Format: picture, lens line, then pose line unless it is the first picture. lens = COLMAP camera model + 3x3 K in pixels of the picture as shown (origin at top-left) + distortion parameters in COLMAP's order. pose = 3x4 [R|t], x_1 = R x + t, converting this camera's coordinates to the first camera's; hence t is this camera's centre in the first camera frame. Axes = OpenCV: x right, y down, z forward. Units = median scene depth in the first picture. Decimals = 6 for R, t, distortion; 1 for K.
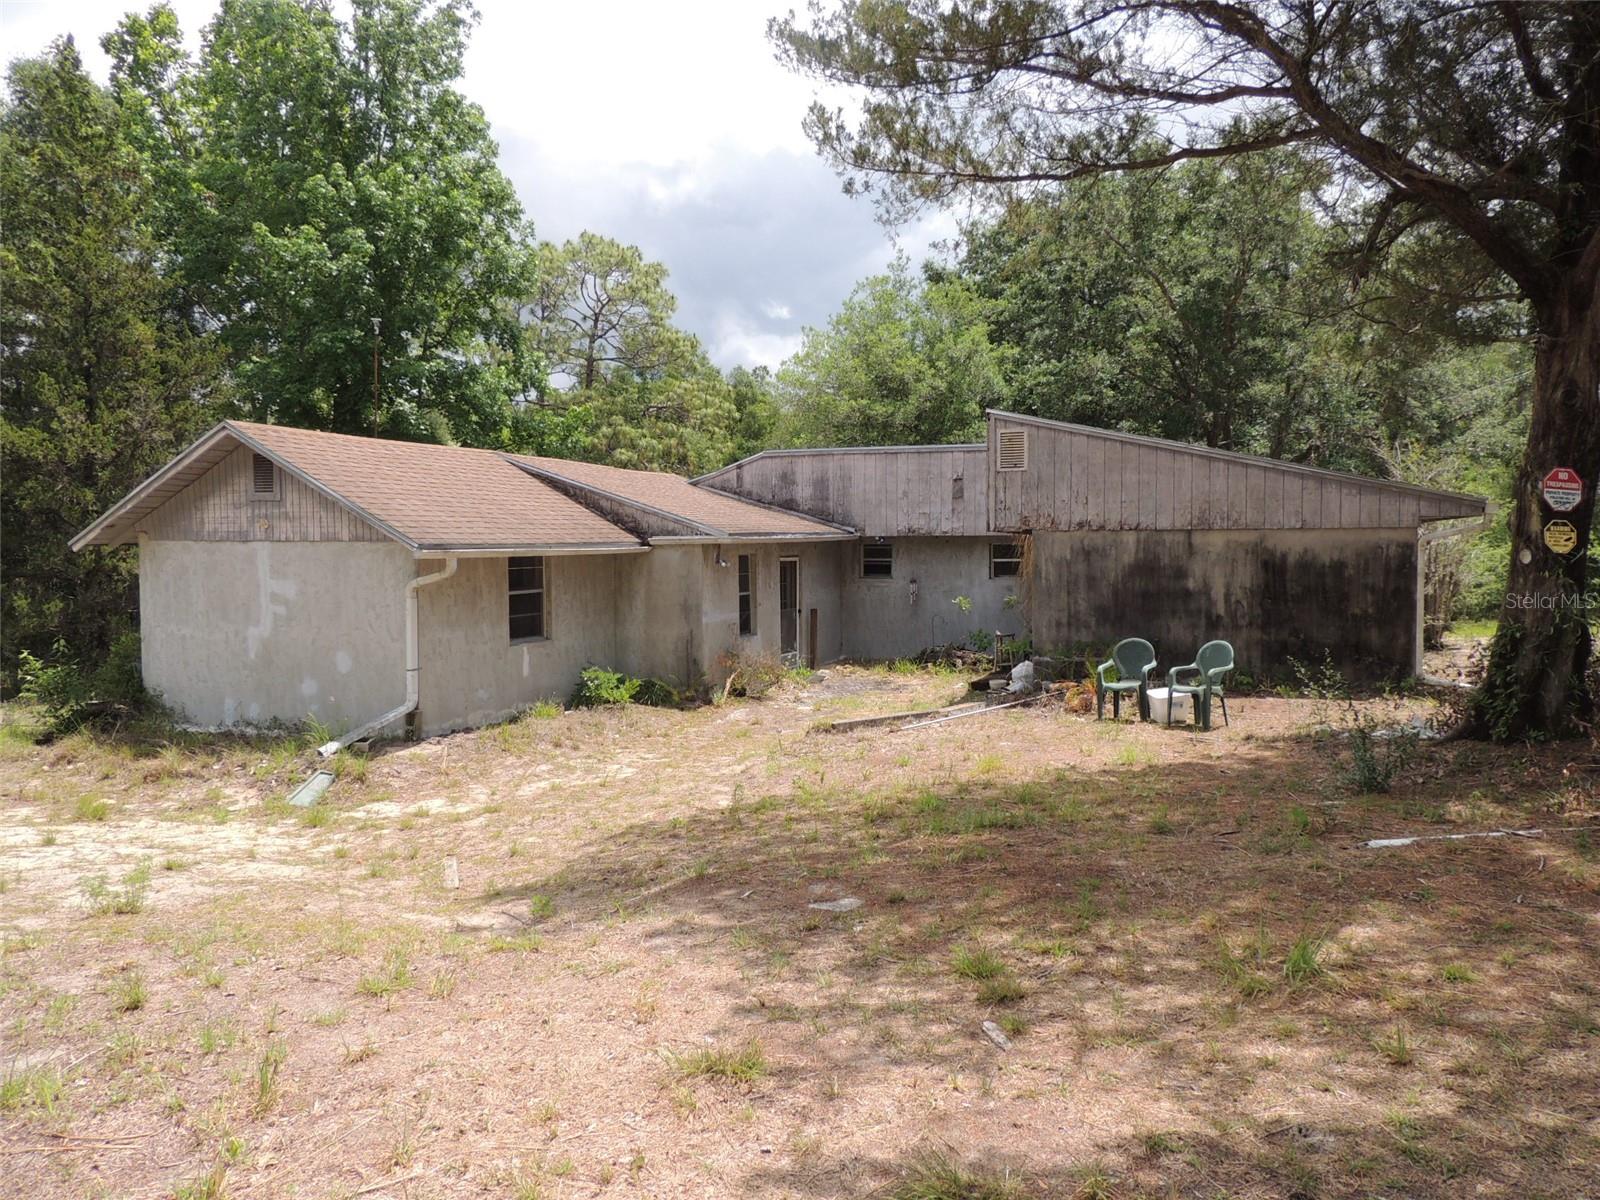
lens RADIAL K [[1131.8, 0, 804.4], [0, 1131.8, 601.5], [0, 0, 1]] dist [-0.041751, 0.006783]
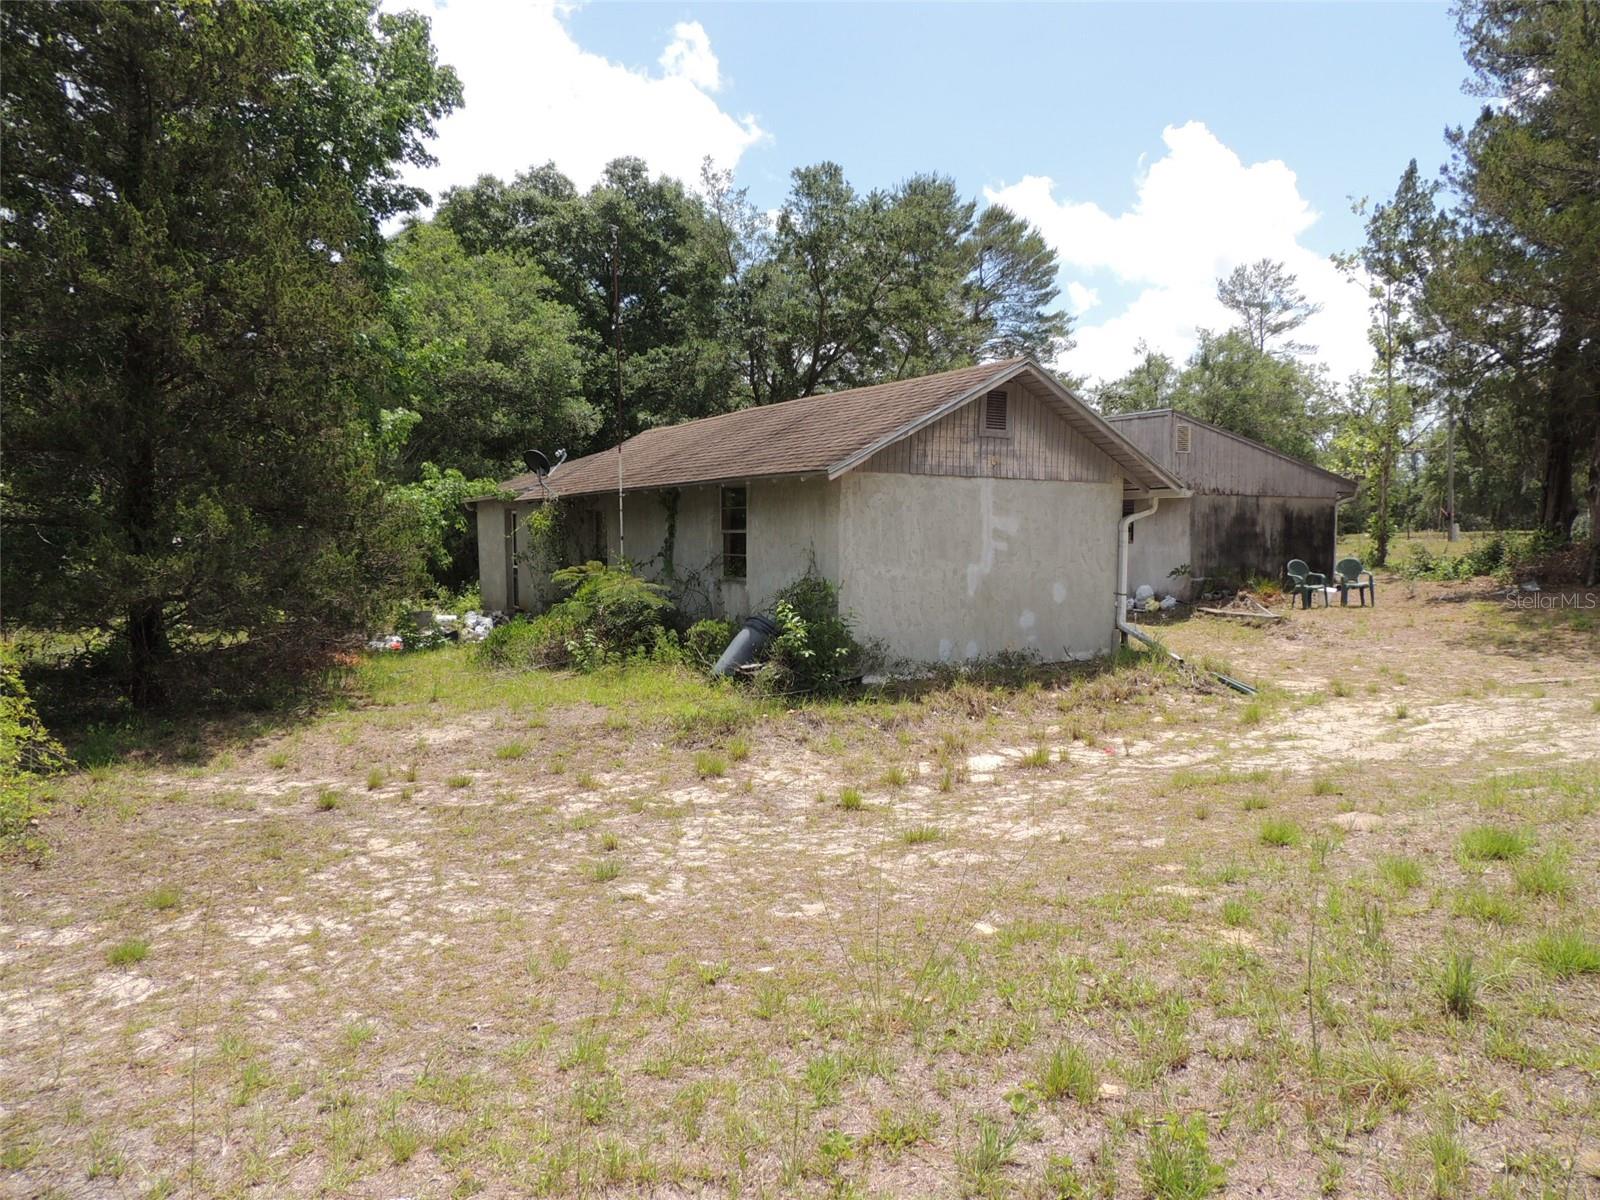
lens RADIAL K [[1131.8, 0, 800.7], [0, 1131.8, 595.2], [0, 0, 1]] dist [-0.041751, 0.006783]
pose [[0.633301, -0.037793, 0.772982, -1.346742], [0.035424, 0.999176, 0.019830, 0.024716], [-0.773094, 0.014823, 0.634118, 0.480055]]
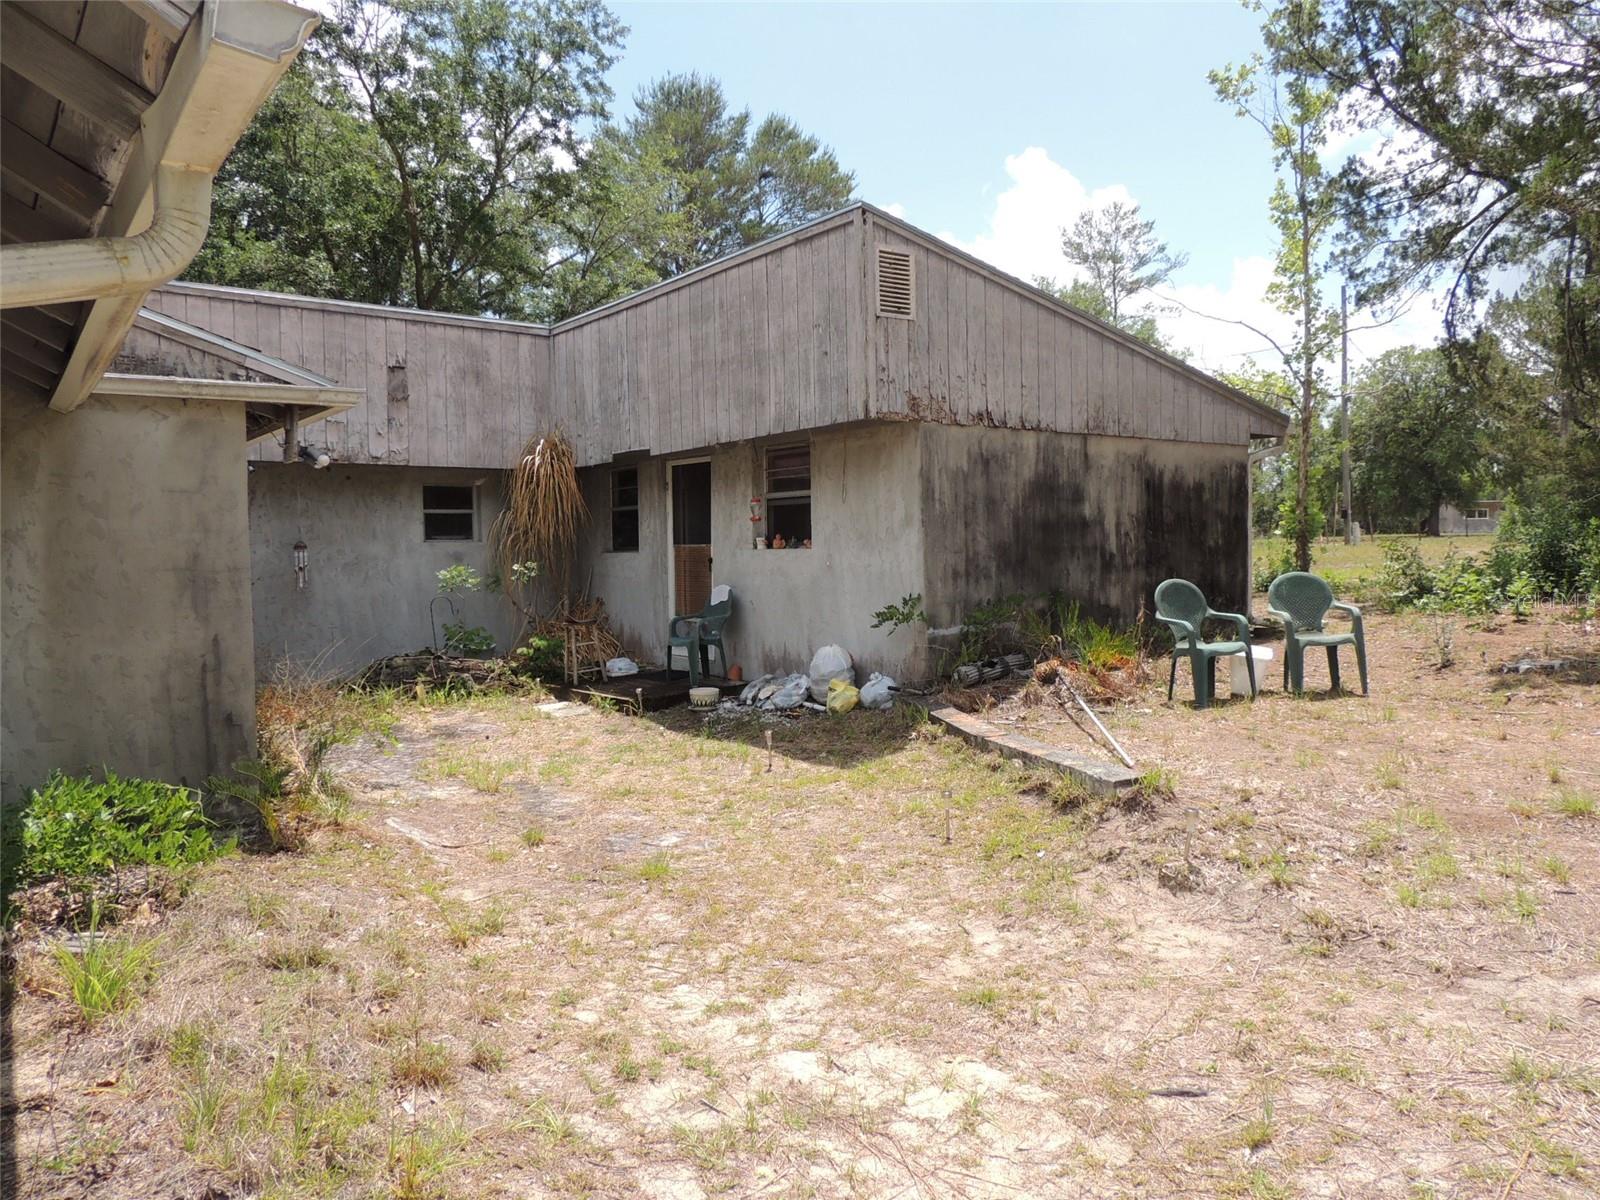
lens RADIAL K [[1131.8, 0, 808.4], [0, 1131.8, 598.2], [0, 0, 1]] dist [-0.041751, 0.006783]
pose [[0.541324, -0.039459, 0.839887, -0.360038], [0.053924, 0.998471, 0.012155, 0.022243], [-0.839083, 0.038710, 0.542624, 0.762577]]
